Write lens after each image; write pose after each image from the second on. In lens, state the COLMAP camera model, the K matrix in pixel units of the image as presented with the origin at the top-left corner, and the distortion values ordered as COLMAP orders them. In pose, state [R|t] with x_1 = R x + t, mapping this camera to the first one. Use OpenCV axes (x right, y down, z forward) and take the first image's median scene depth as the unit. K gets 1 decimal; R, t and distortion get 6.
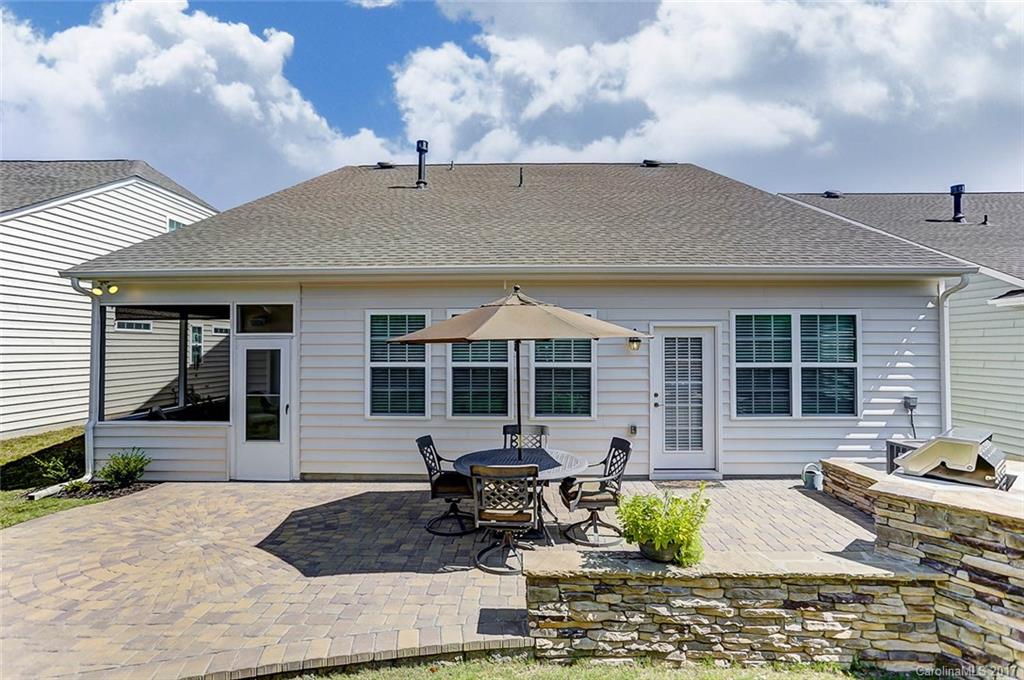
lens RADIAL K [[512.7, 0, 513.2], [0, 512.7, 340.2], [0, 0, 1]] dist [-0.001589, -0.001242]
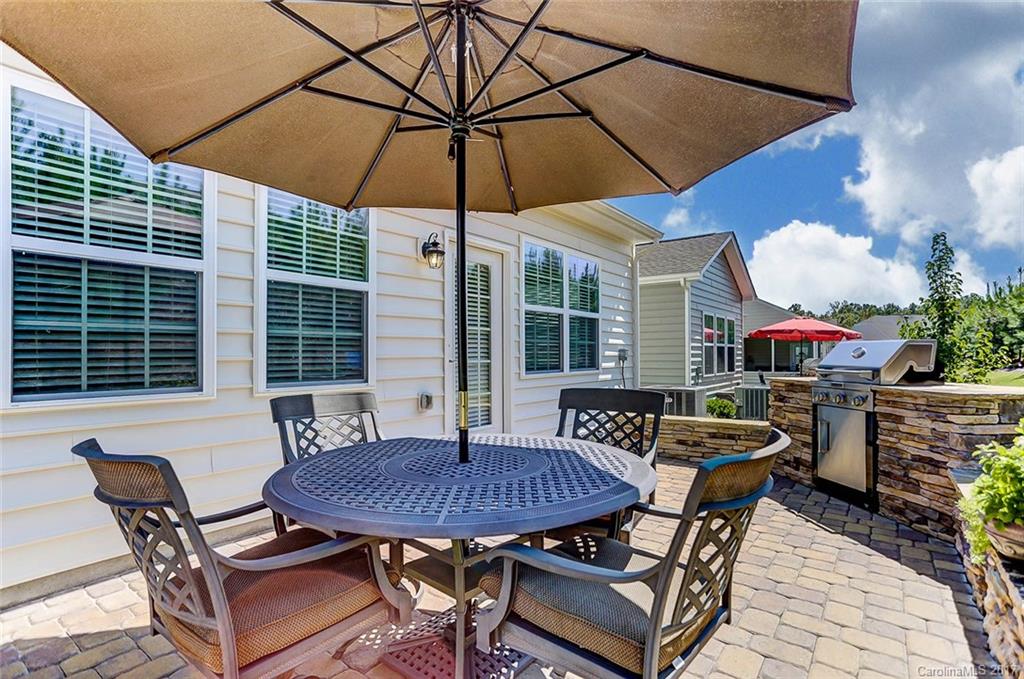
lens RADIAL K [[512.7, 0, 510.5], [0, 512.7, 347.2], [0, 0, 1]] dist [-0.001589, -0.001242]
pose [[0.577735, 0.014091, 0.816103, -0.202179], [-0.005150, 0.999894, -0.013619, 0.120466], [-0.816208, 0.003665, 0.577747, 0.582122]]
